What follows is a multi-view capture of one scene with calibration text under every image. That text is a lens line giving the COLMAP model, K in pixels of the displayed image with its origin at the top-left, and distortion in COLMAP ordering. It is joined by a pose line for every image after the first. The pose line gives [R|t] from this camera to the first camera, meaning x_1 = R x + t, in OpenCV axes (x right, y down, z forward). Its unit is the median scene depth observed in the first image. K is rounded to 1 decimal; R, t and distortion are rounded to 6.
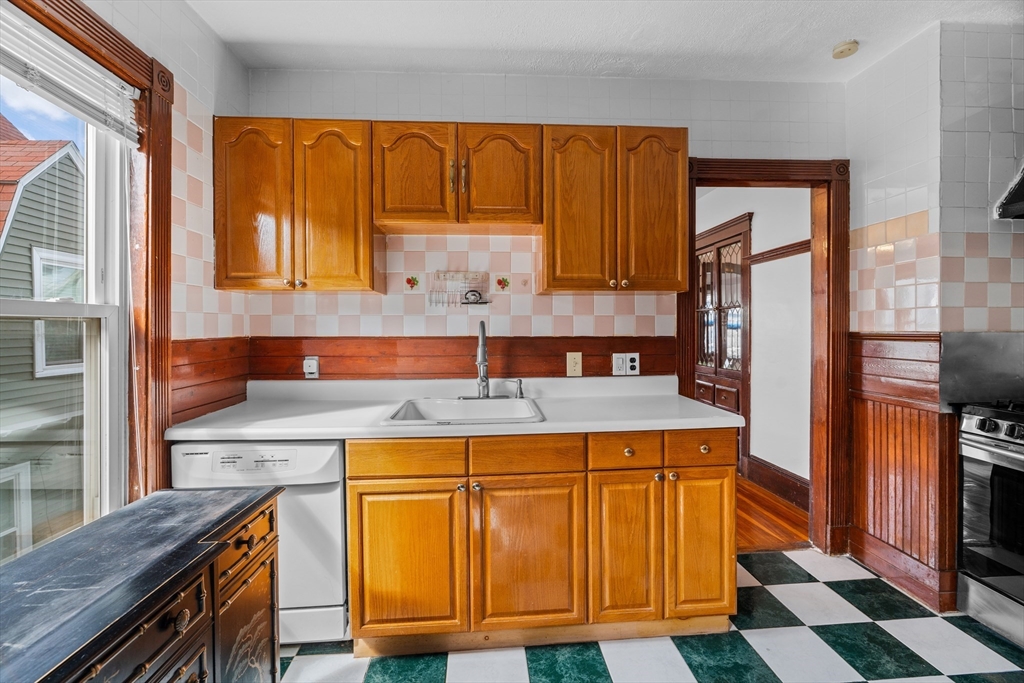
lens RADIAL K [[456.2, 0, 522.9], [0, 456.2, 330.5], [0, 0, 1]] dist [-0.012026, 0.005686]
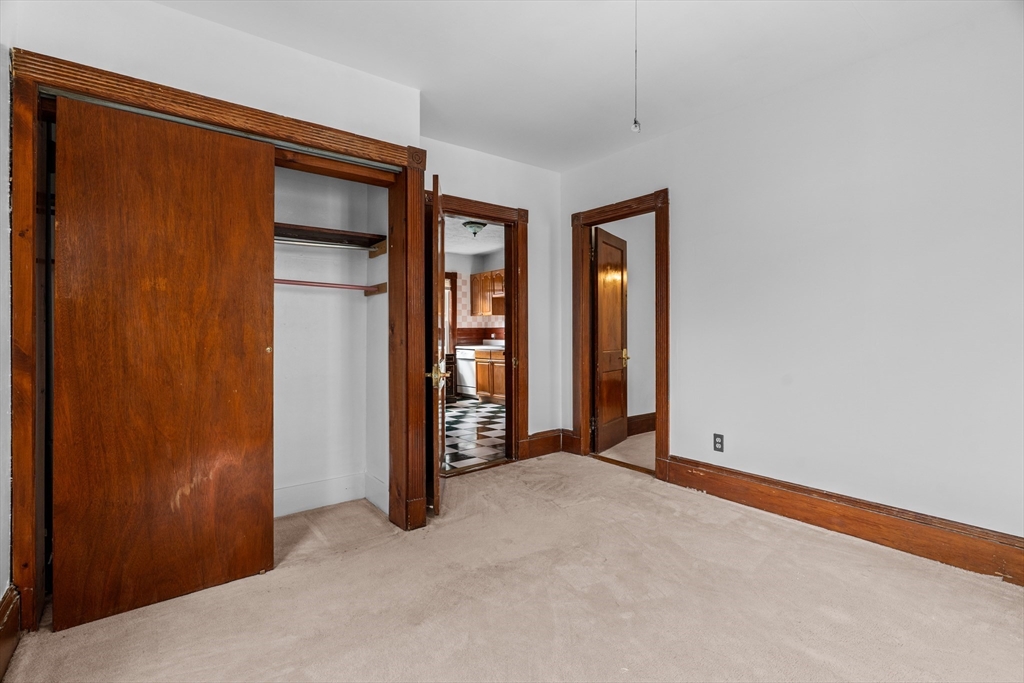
lens RADIAL K [[456.2, 0, 512.0], [0, 456.2, 334.2], [0, 0, 1]] dist [-0.012026, 0.005686]
pose [[0.544760, 0.008946, -0.838544, 3.115554], [-0.006690, 0.999958, 0.006322, 0.048279], [0.838565, 0.002166, 0.544797, -0.994416]]
